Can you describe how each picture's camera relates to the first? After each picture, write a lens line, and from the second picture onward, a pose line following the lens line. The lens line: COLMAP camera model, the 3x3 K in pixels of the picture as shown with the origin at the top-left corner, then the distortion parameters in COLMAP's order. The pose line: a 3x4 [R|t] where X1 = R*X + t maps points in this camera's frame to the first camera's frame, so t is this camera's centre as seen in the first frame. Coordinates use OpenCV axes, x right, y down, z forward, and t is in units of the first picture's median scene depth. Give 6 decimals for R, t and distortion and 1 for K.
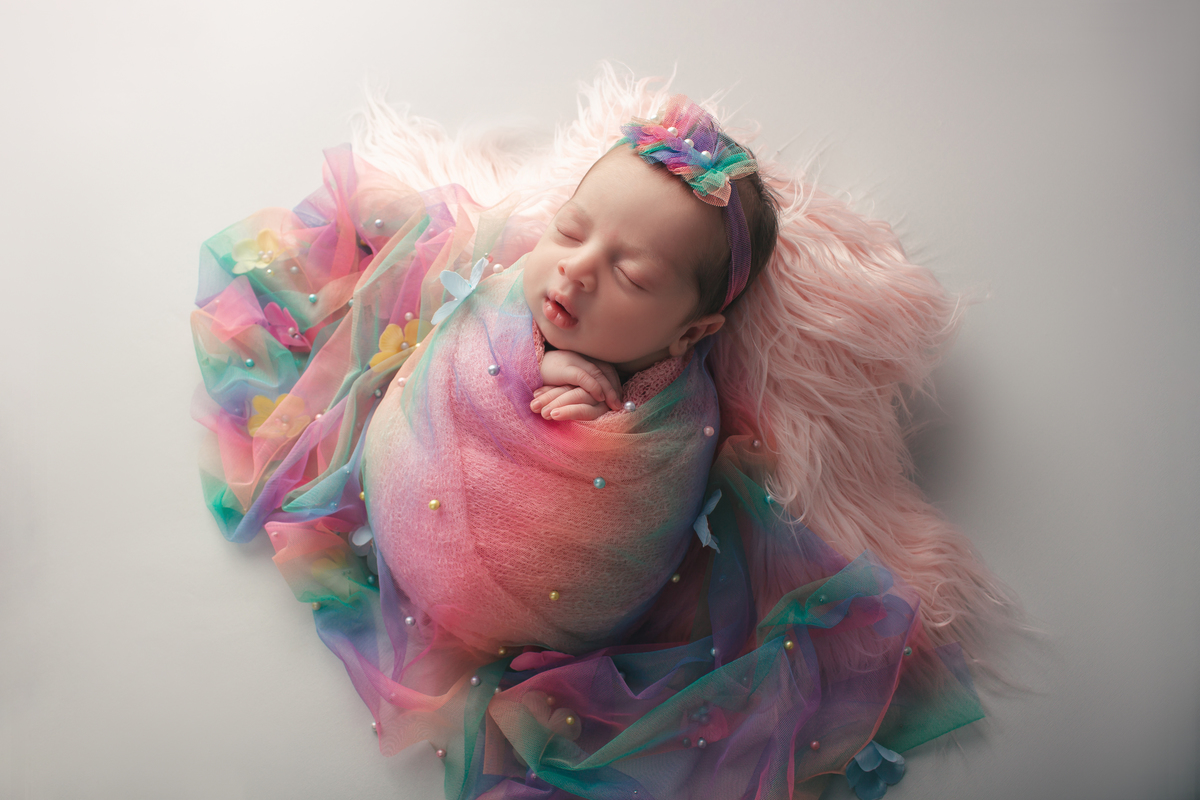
lens RADIAL K [[1061.5, 0, 600.0], [0, 1061.5, 400.0], [0, 0, 1]] dist [-0.008991, -0.001700]
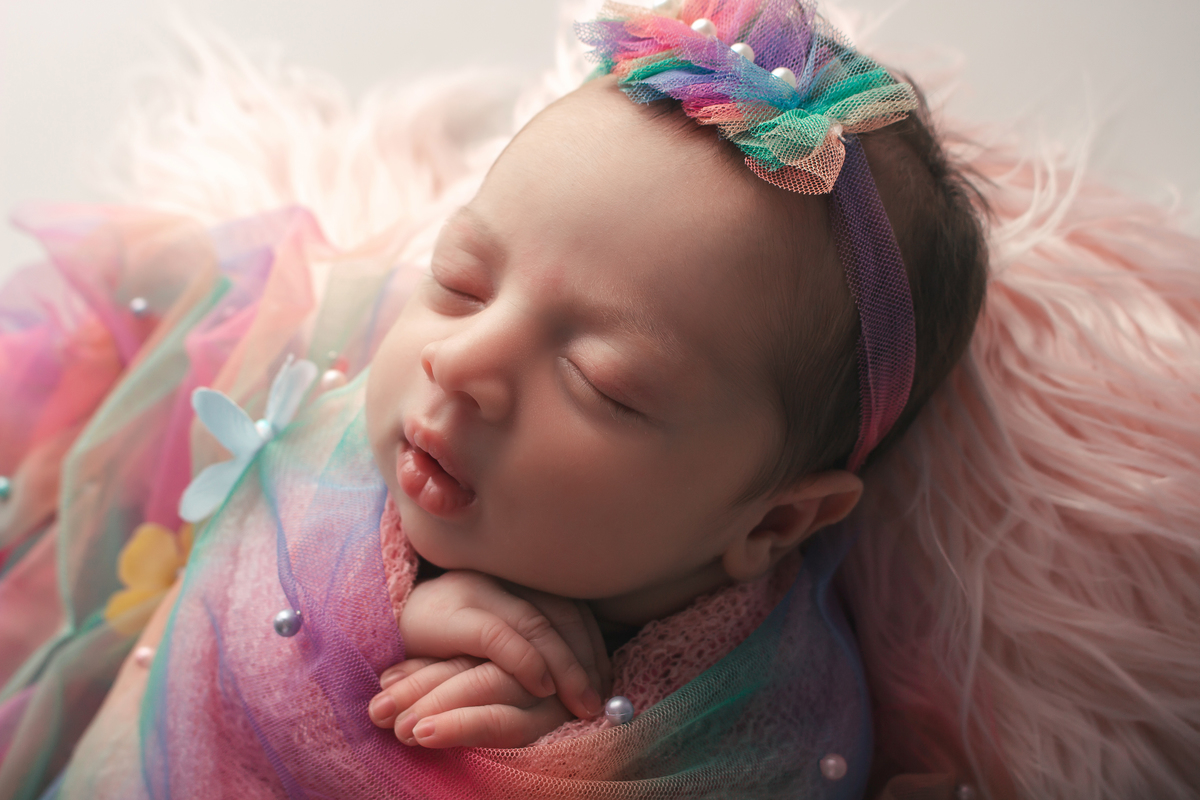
lens RADIAL K [[1770.1, 0, 600.0], [0, 1770.1, 400.0], [0, 0, 1]] dist [-0.018428, -0.018479]
pose [[0.991918, -0.031571, -0.122888, 0.104563], [0.012811, 0.988518, -0.150558, -0.008440], [0.126230, 0.147767, 0.980934, 0.331887]]
